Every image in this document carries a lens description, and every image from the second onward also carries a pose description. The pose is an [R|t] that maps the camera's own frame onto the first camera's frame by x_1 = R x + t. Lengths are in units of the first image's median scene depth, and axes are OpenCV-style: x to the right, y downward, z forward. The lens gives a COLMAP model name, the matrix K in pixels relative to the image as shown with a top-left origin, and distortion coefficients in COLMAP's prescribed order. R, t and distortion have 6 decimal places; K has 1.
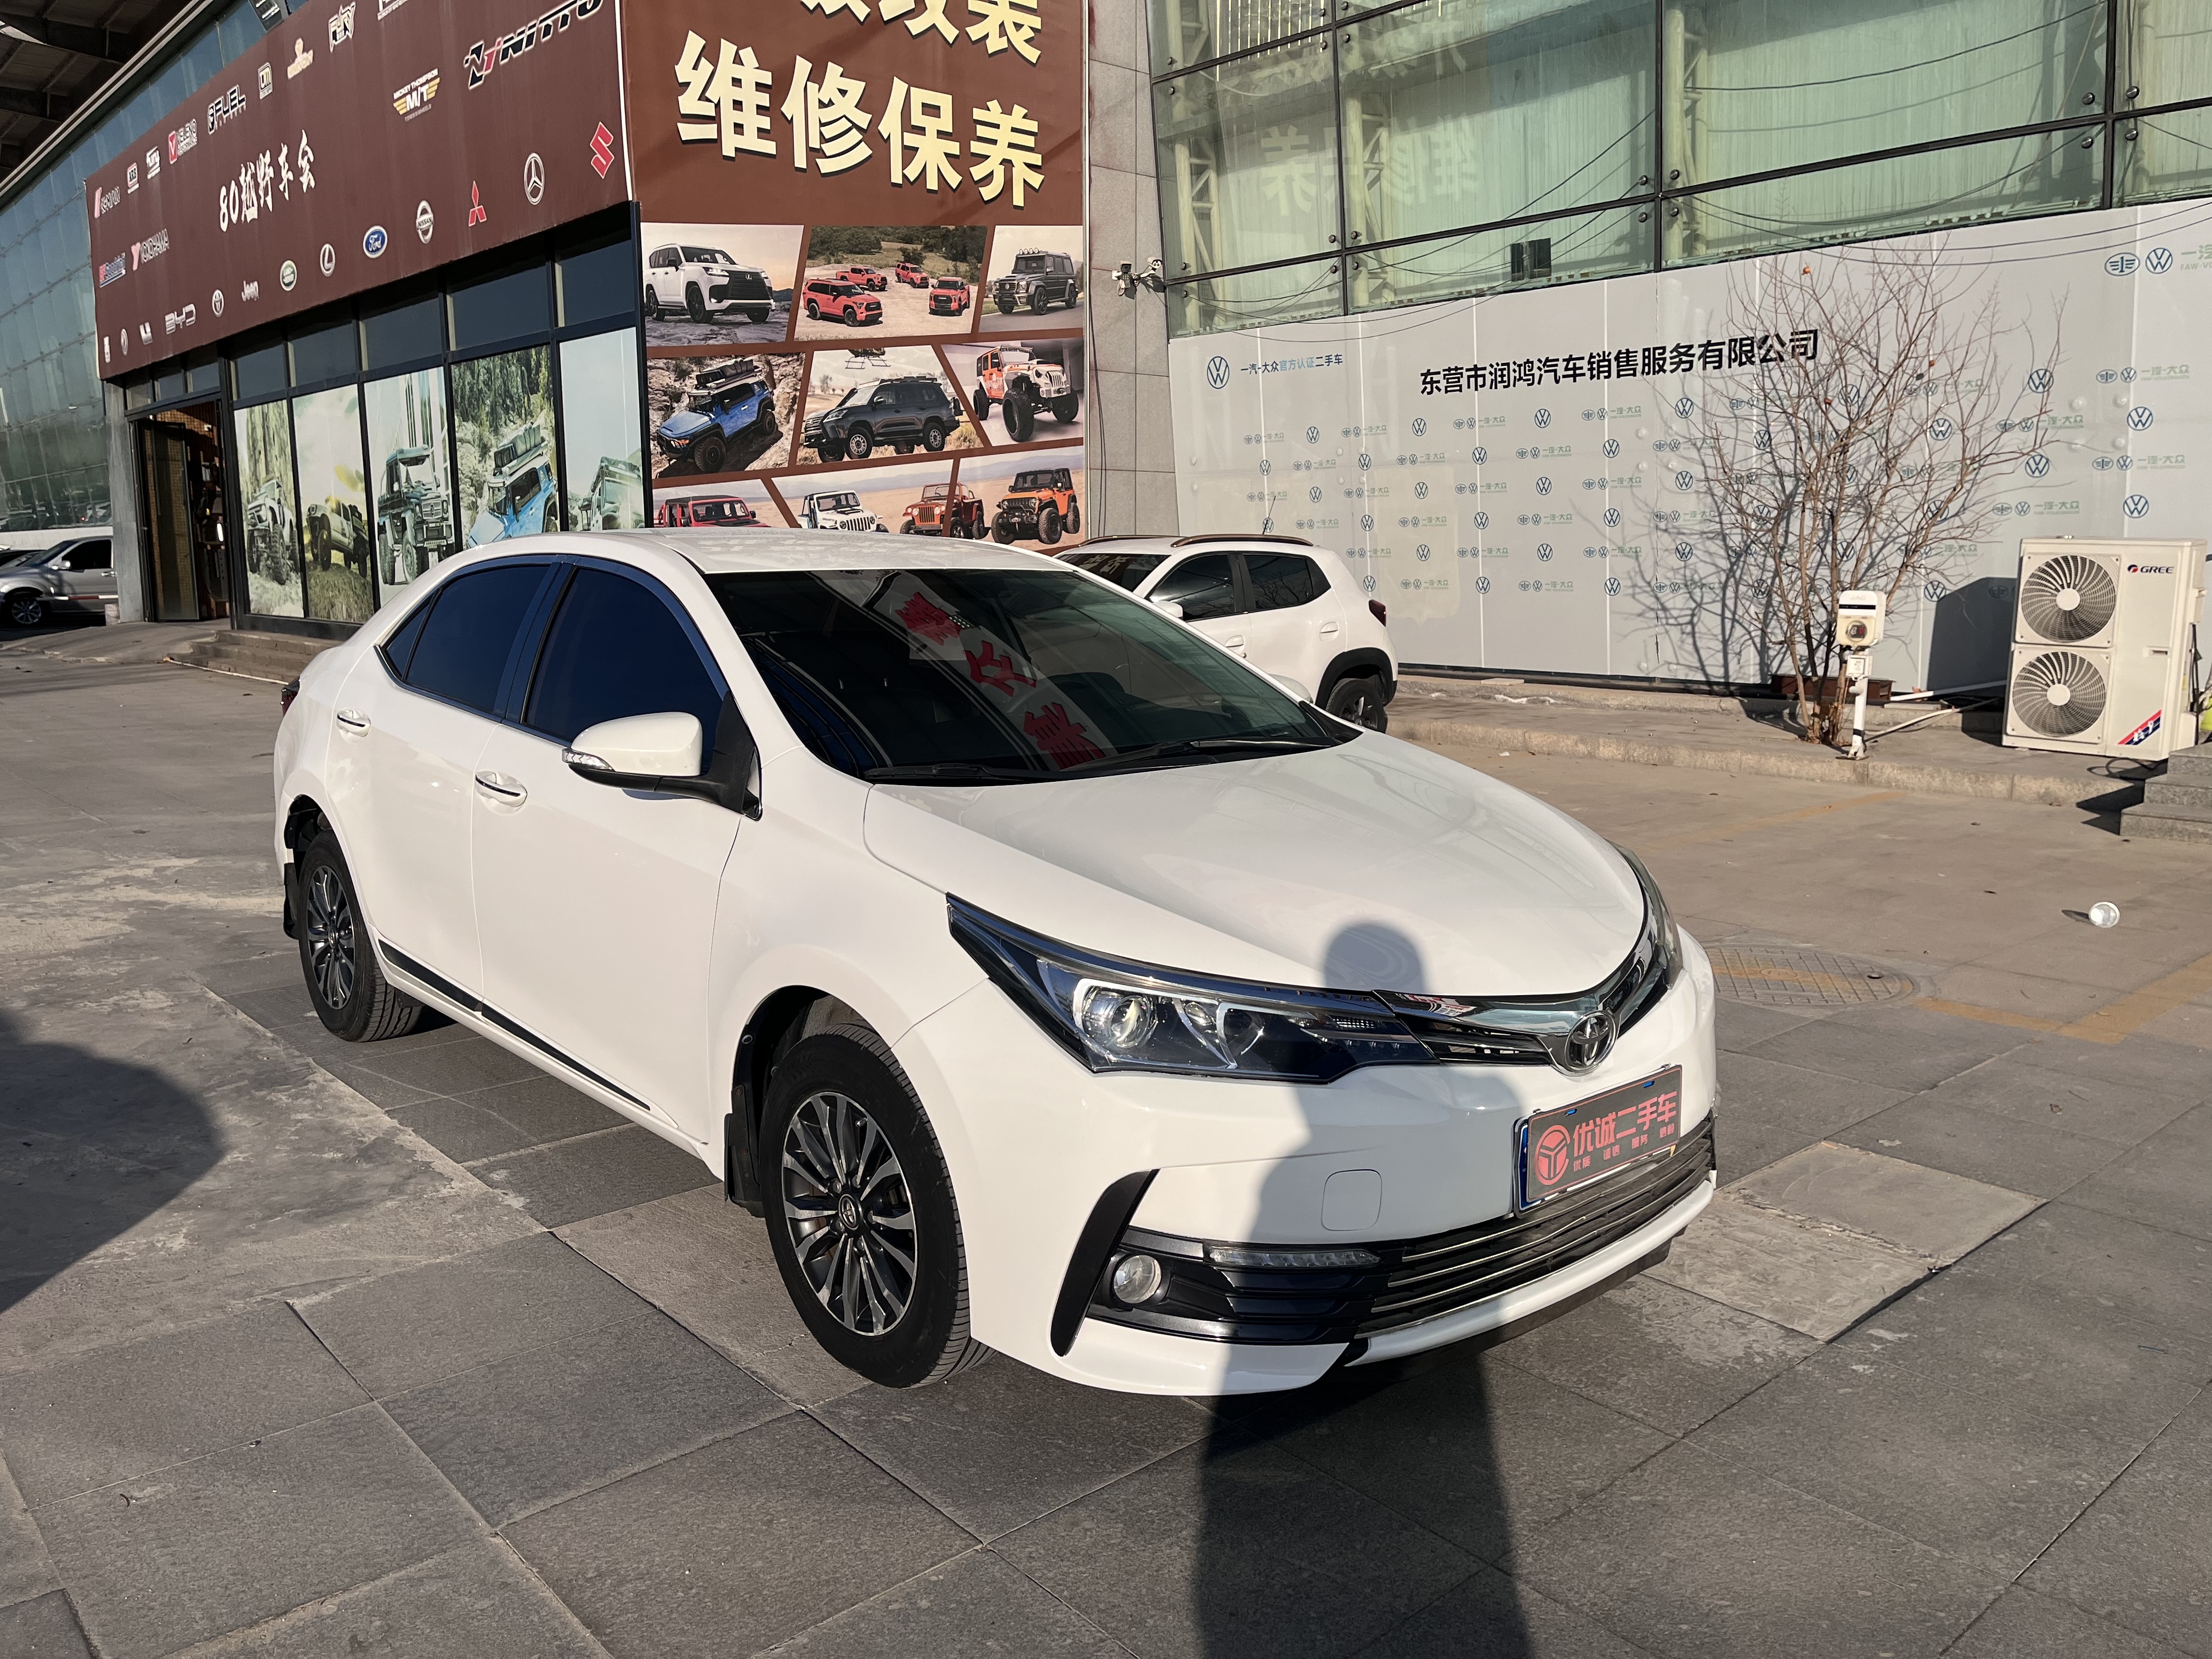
lens RADIAL K [[1690.6, 0, 1106.0], [0, 1690.6, 829.5], [0, 0, 1]] dist [0.002669, -0.000103]
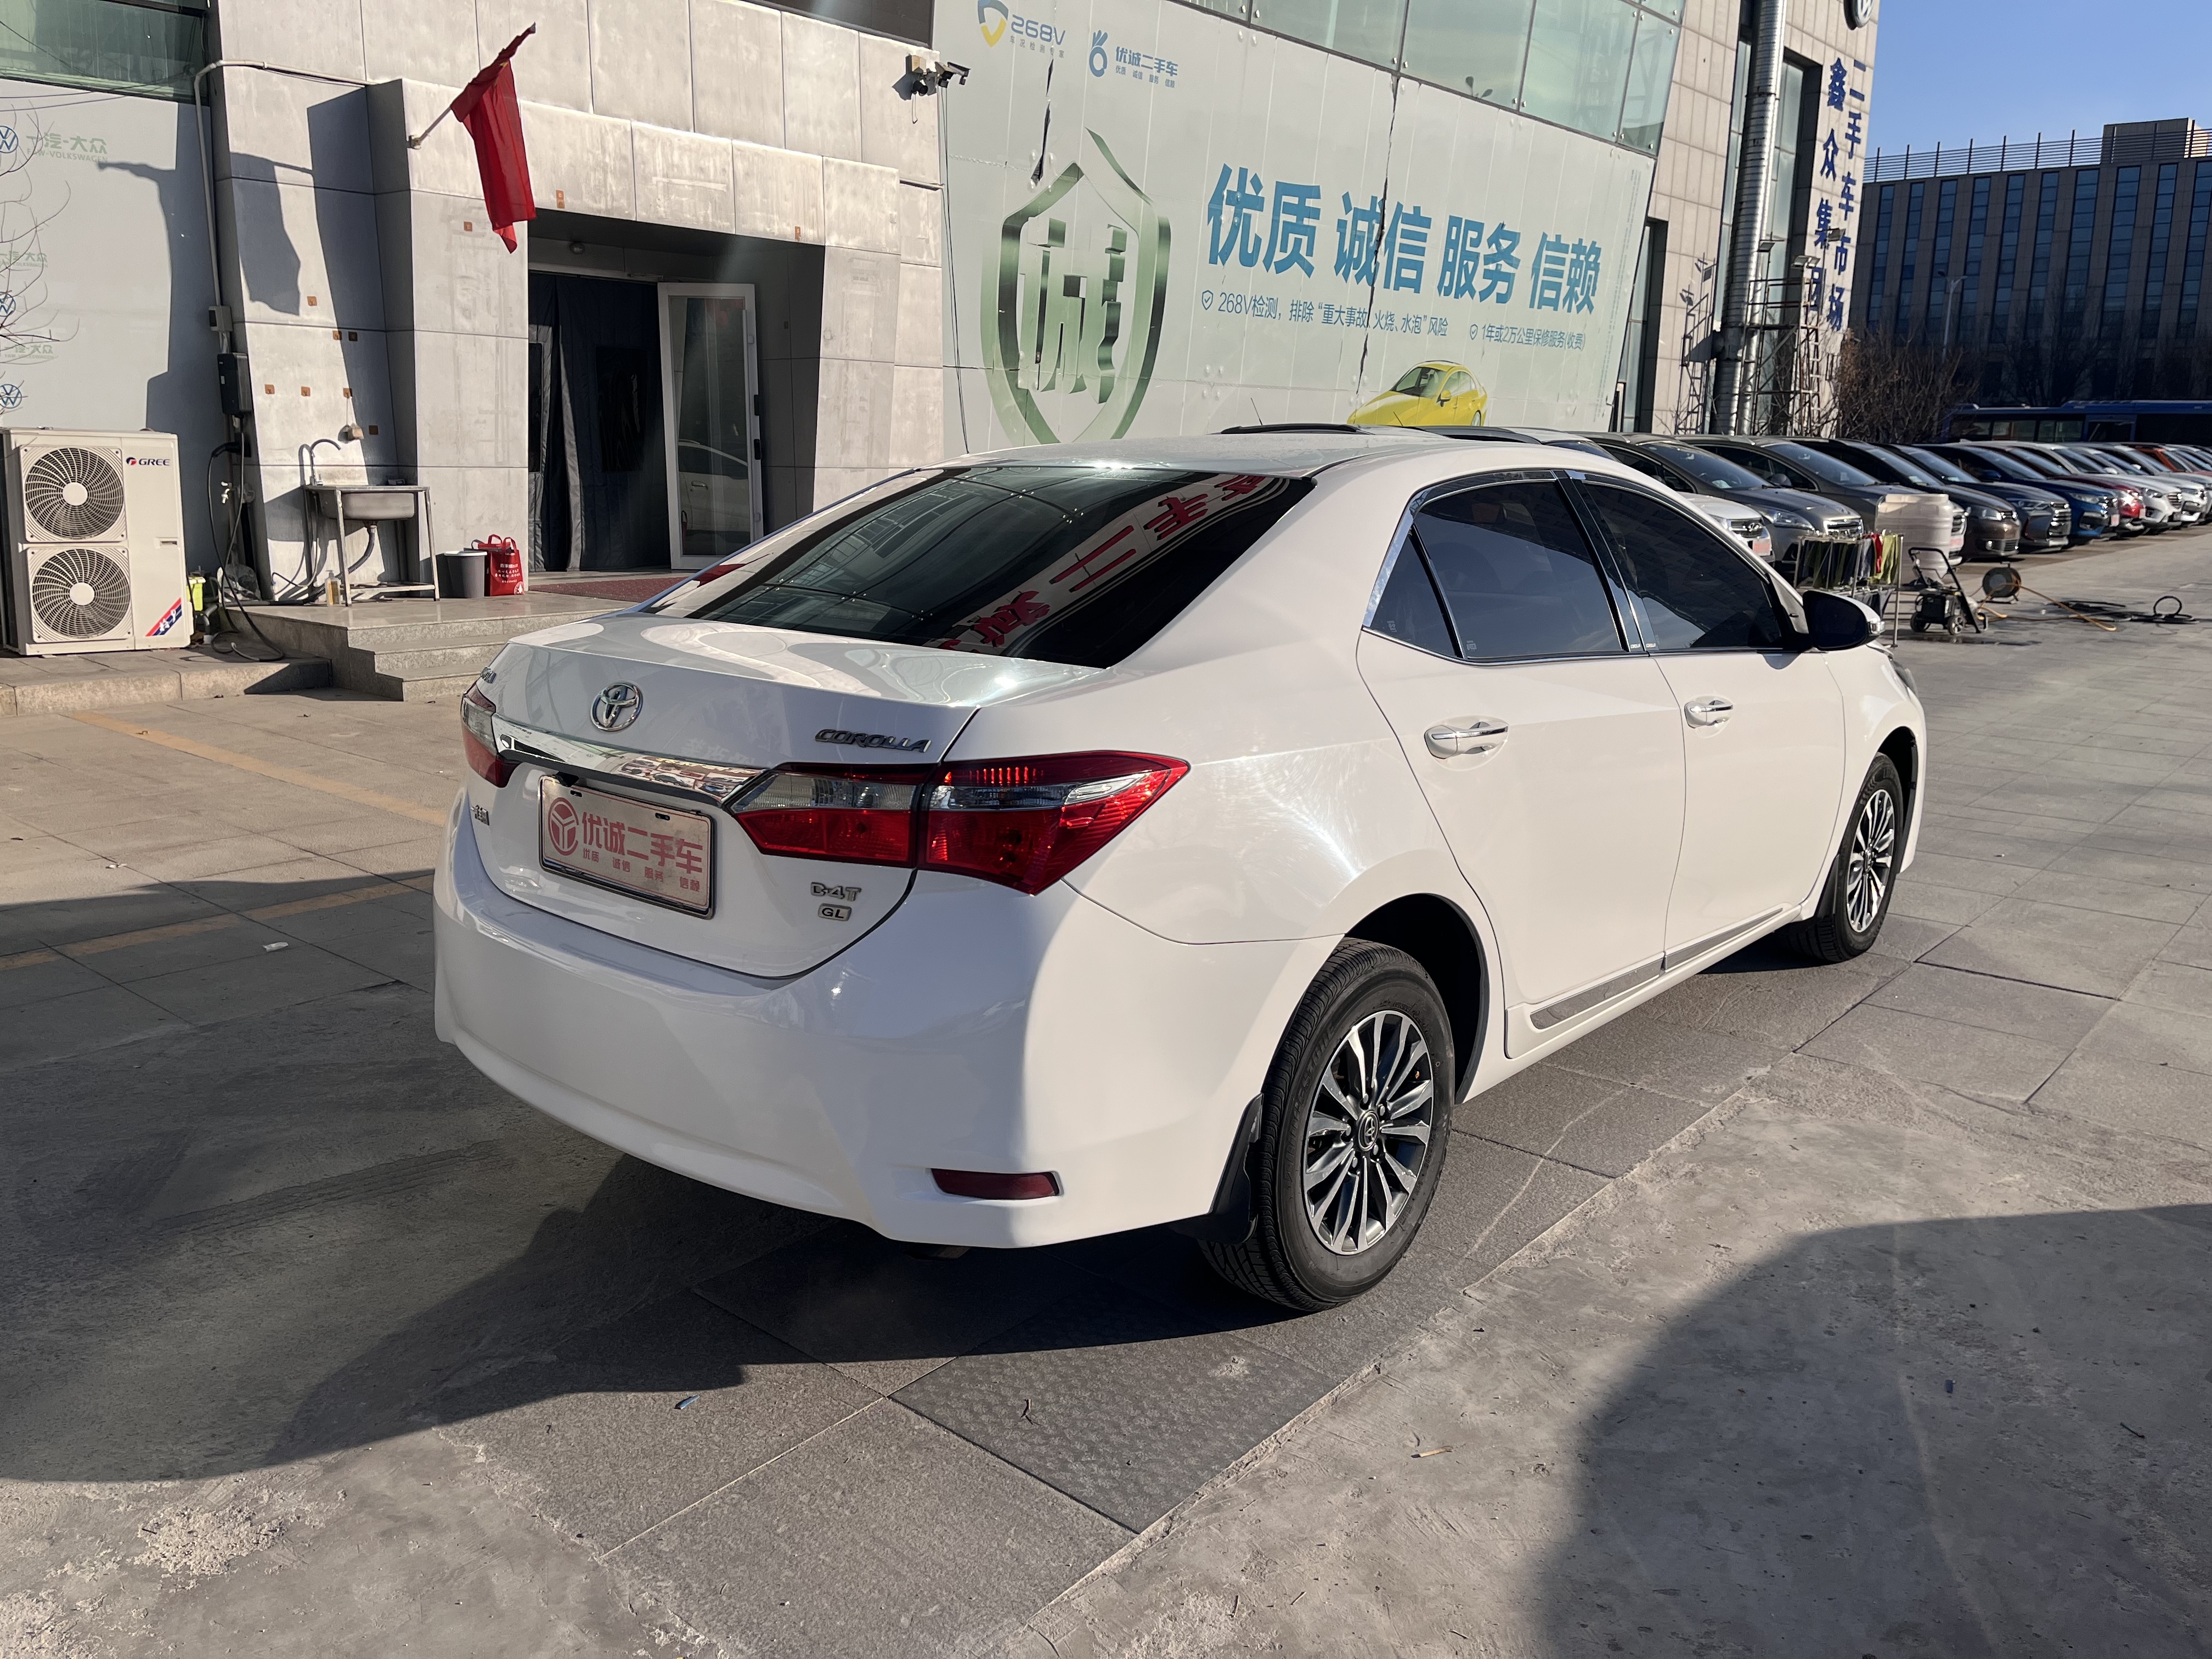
lens RADIAL K [[1690.6, 0, 1106.0], [0, 1690.6, 829.5], [0, 0, 1]] dist [0.002669, -0.000103]
pose [[-0.145134, -0.214101, 0.965969, -0.489402], [0.147134, 0.960781, 0.235058, -0.092589], [-0.978411, 0.176242, -0.107941, 0.562947]]
